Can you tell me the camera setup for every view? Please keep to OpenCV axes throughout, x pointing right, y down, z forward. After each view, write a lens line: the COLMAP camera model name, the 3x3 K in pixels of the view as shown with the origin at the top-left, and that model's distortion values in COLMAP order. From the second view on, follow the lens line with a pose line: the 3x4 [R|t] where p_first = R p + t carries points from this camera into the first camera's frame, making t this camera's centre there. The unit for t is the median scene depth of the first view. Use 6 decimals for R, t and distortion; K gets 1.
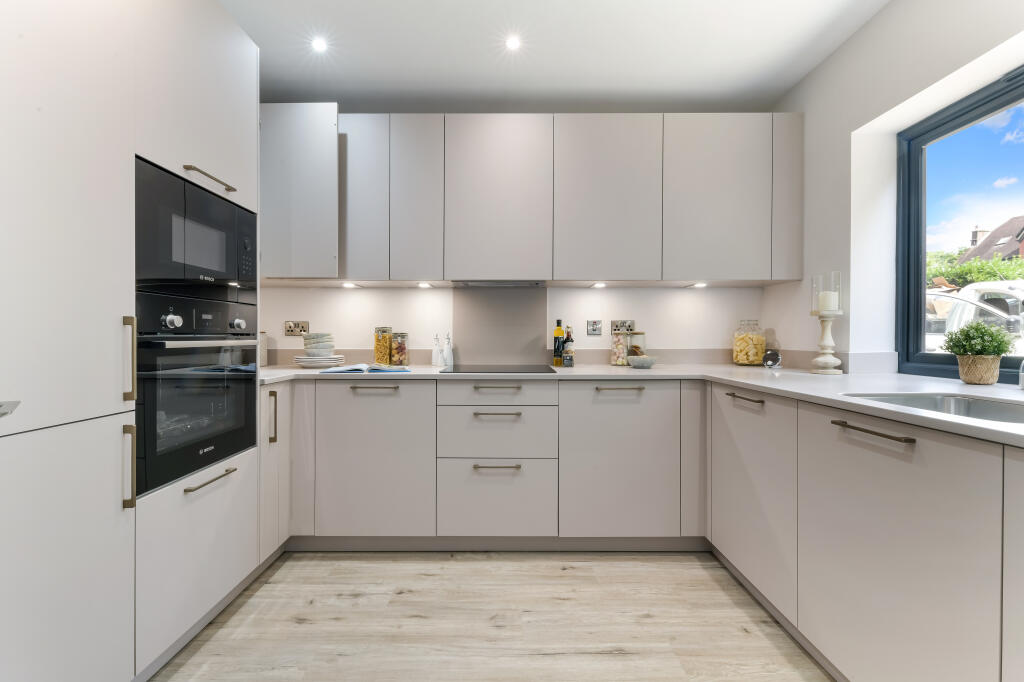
lens RADIAL K [[395.3, 0, 512.0], [0, 395.3, 341.0], [0, 0, 1]] dist [-0.000043, 0.000004]
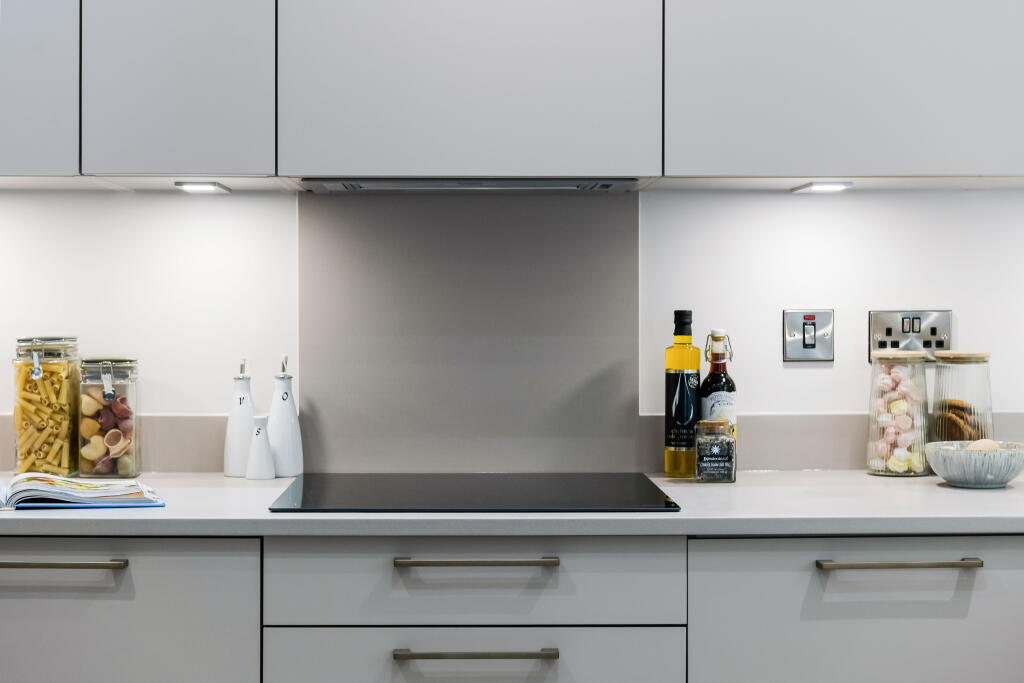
lens RADIAL K [[1585.0, 0, 512.0], [0, 1585.0, 341.5], [0, 0, 1]] dist [-0.009704, 0.073887]
pose [[0.999724, -0.002732, 0.023314, -0.028270], [0.002596, 0.999980, 0.005841, -0.039290], [-0.023329, -0.005779, 0.999711, -0.117856]]
